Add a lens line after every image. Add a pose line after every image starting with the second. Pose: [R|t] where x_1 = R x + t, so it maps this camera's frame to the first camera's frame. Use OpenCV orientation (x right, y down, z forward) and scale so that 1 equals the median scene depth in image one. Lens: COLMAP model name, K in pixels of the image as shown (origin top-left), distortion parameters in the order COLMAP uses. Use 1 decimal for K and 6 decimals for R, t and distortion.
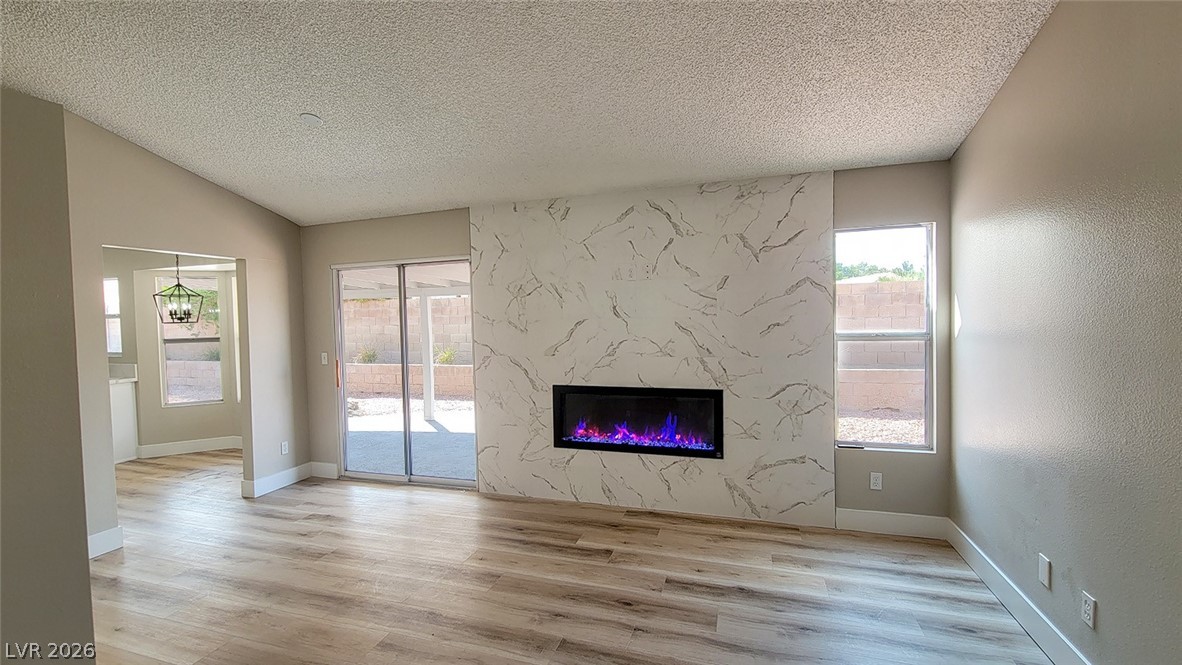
lens RADIAL K [[496.6, 0, 589.7], [0, 496.6, 332.4], [0, 0, 1]] dist [-0.002688, -0.000495]
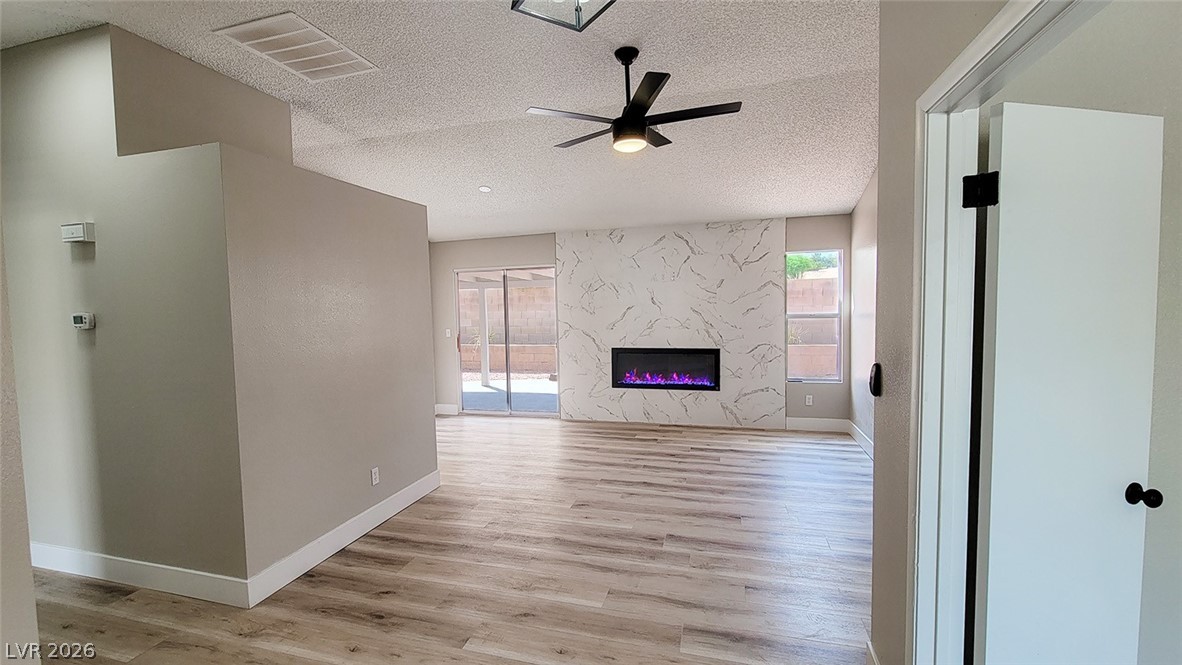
lens RADIAL K [[496.6, 0, 591.6], [0, 496.6, 334.5], [0, 0, 1]] dist [-0.002688, -0.000495]
pose [[0.999334, -0.002930, 0.036363, -0.213810], [0.001924, 0.999615, 0.027680, 0.022312], [-0.036430, -0.027592, 0.998955, -0.619645]]
